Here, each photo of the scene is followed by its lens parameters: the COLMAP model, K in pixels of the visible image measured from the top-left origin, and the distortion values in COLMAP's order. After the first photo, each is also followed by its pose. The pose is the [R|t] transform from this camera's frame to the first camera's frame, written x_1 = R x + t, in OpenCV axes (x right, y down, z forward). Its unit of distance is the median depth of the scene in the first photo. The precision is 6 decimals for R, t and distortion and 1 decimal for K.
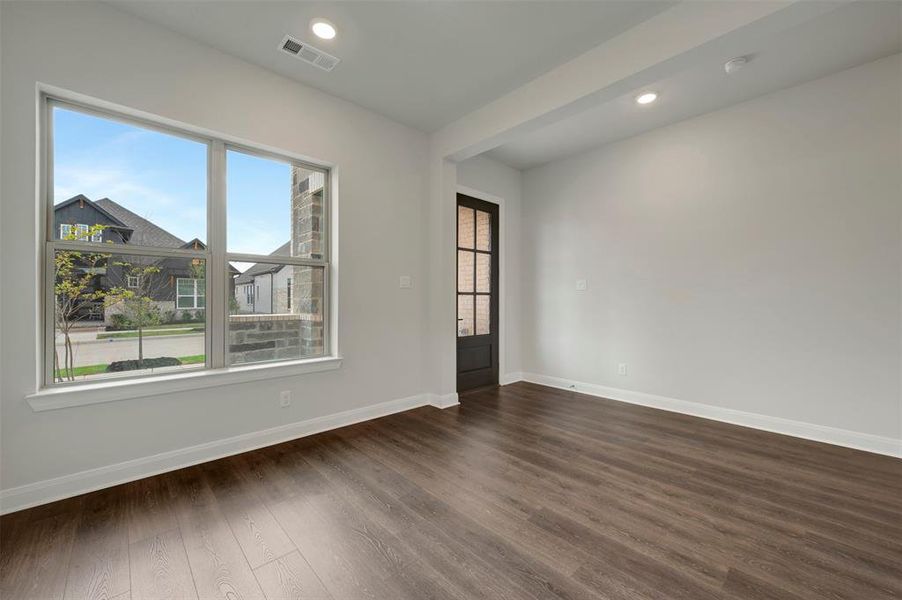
lens RADIAL K [[358.4, 0, 452.9], [0, 358.4, 291.5], [0, 0, 1]] dist [0.000114, -0.000194]
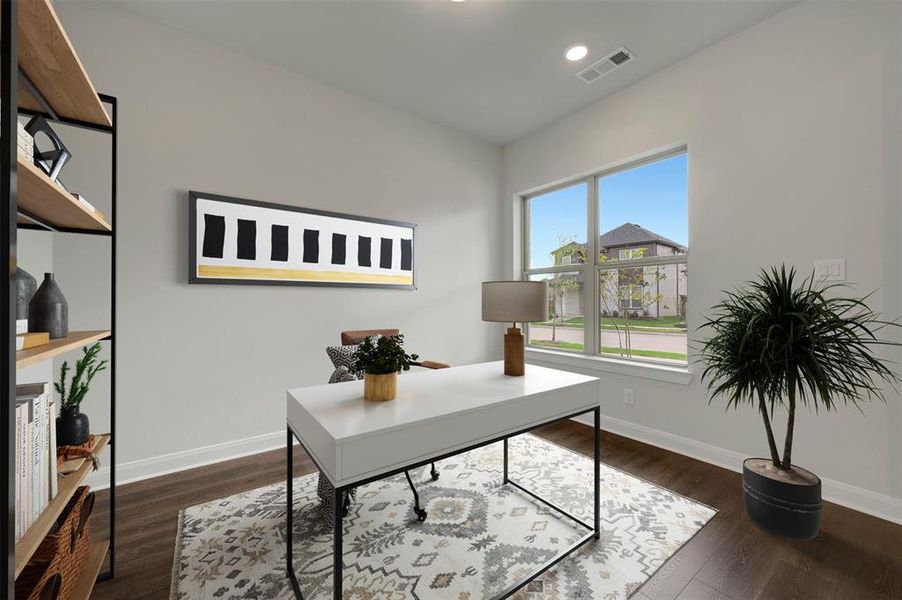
lens RADIAL K [[356.6, 0, 452.8], [0, 356.6, 299.3], [0, 0, 1]] dist [-0.000336, 0.000111]
pose [[-0.116795, -0.005334, -0.993142, 0.620385], [0.014327, 0.999872, -0.007056, 0.016564], [0.993053, -0.015053, -0.116704, 0.618282]]
